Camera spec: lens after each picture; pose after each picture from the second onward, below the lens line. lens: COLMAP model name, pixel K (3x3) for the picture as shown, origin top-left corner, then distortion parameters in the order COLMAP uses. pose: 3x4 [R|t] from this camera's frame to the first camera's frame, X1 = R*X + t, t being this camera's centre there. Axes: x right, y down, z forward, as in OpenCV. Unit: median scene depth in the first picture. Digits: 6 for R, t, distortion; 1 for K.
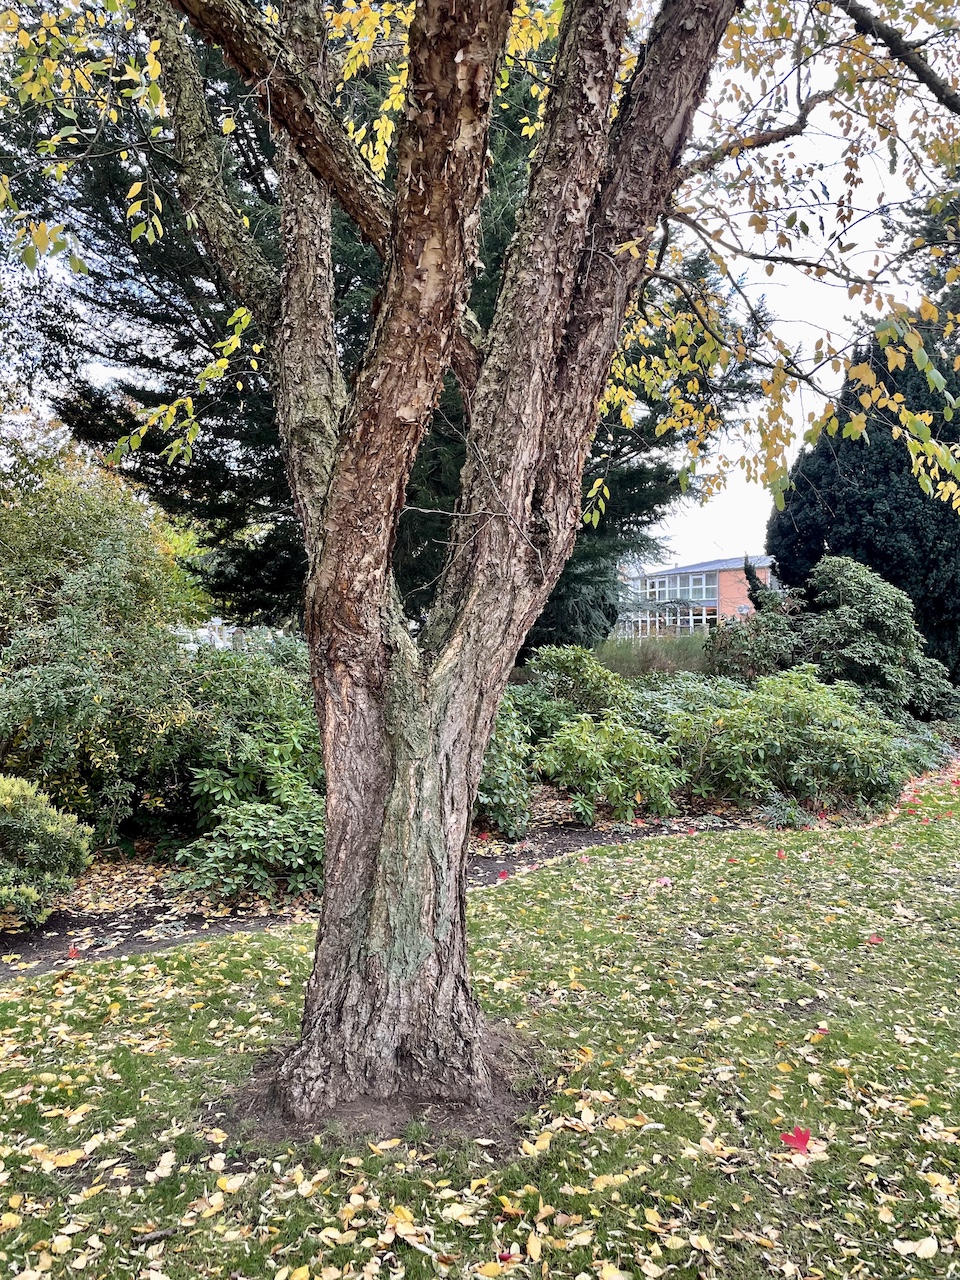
lens RADIAL K [[978.0, 0, 478.5], [0, 978.0, 635.2], [0, 0, 1]] dist [0.045936, -0.029534]
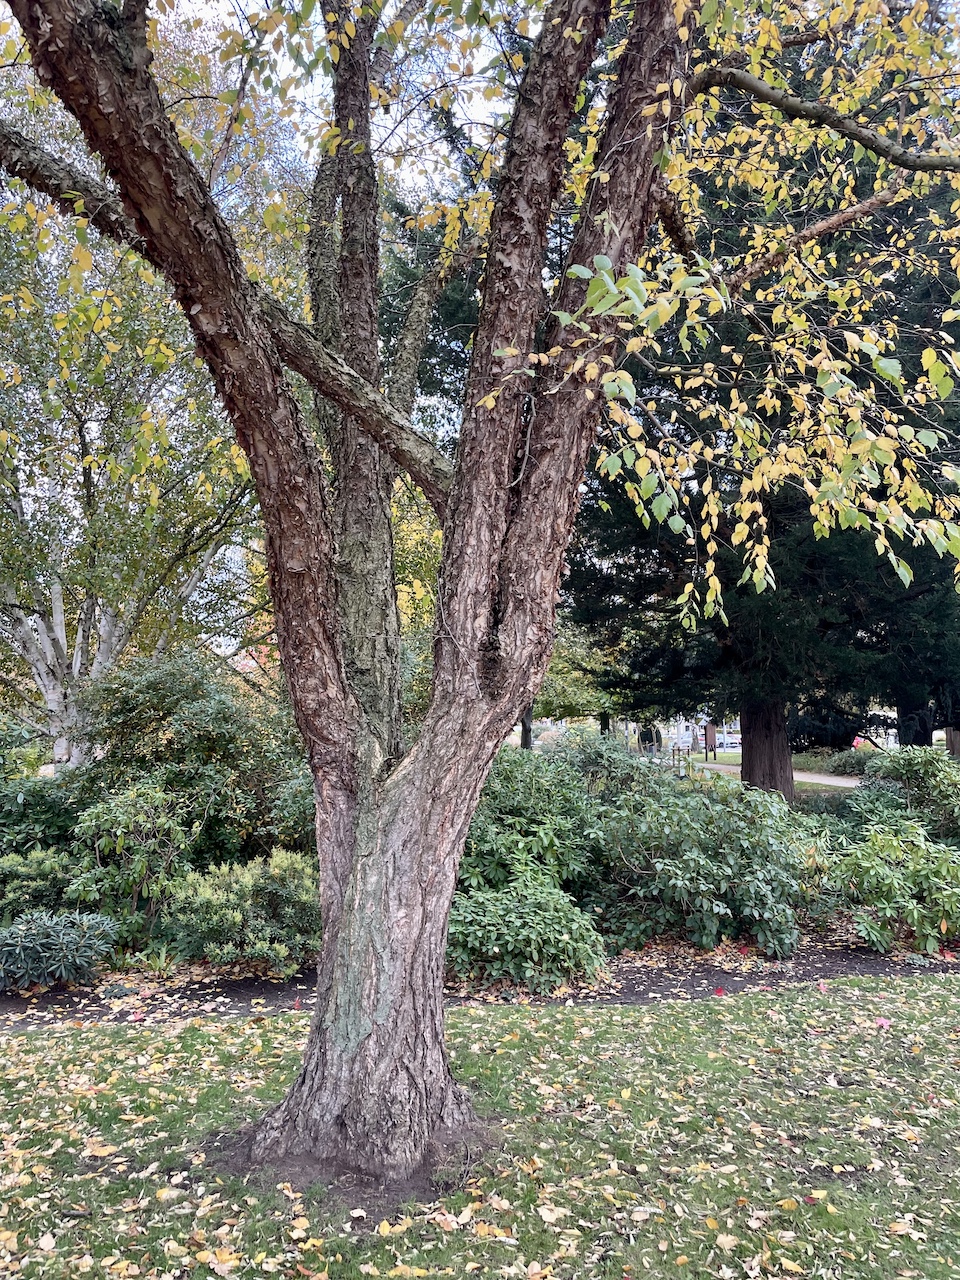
lens RADIAL K [[978.0, 0, 472.5], [0, 978.0, 634.2], [0, 0, 1]] dist [0.045936, -0.029534]
pose [[0.868829, -0.046390, -0.492935, 0.585907], [0.000175, 0.995630, -0.093391, -0.021979], [0.495113, 0.081054, 0.865039, 0.051706]]
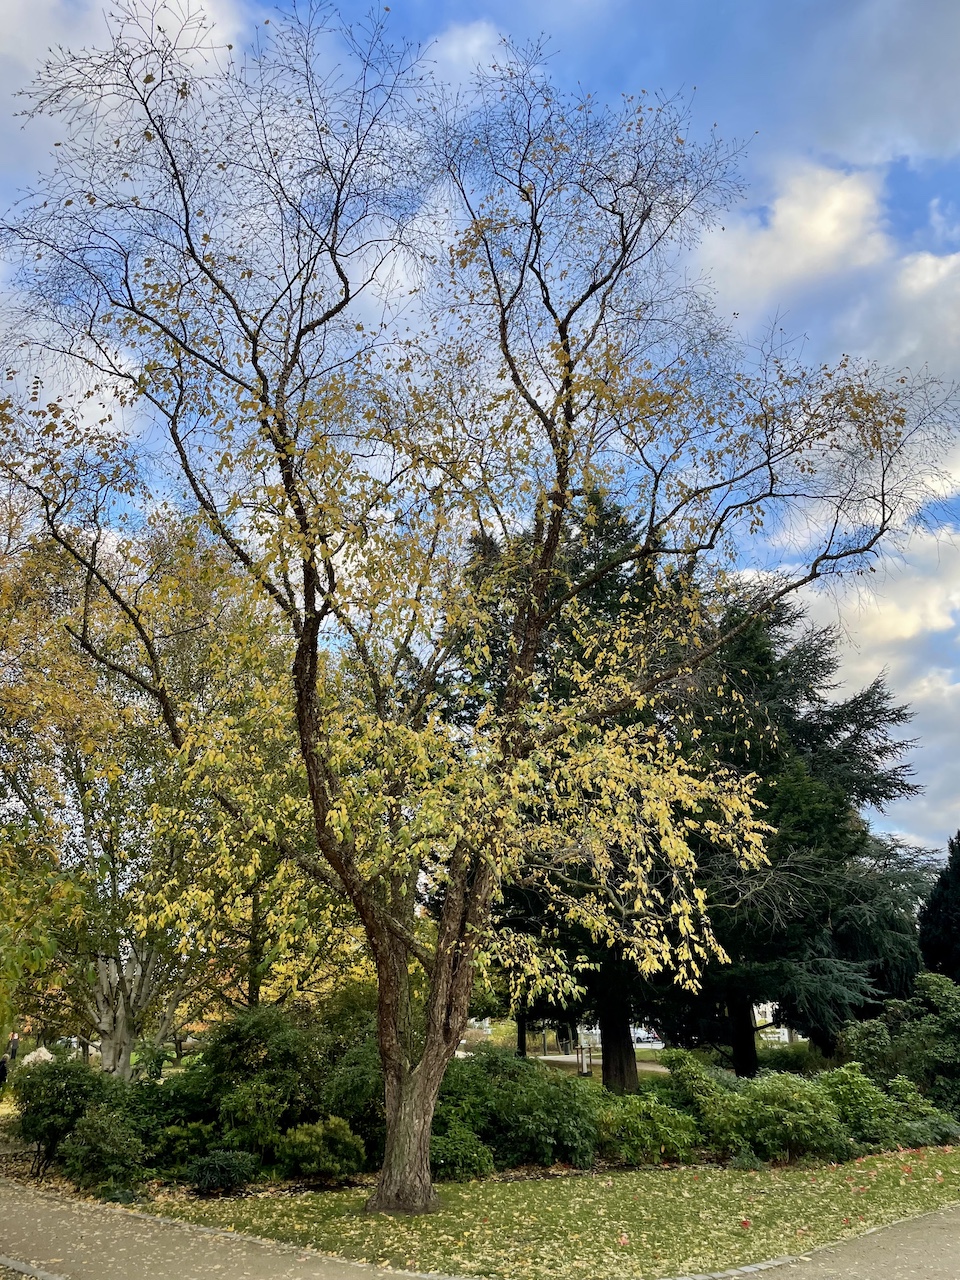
lens RADIAL K [[978.0, 0, 484.8], [0, 978.0, 648.4], [0, 0, 1]] dist [0.045936, -0.029534]
pose [[0.909408, -0.159512, -0.384101, 1.681186], [0.015350, 0.935772, -0.352271, -0.127203], [0.415622, 0.314462, 0.853447, -2.217064]]
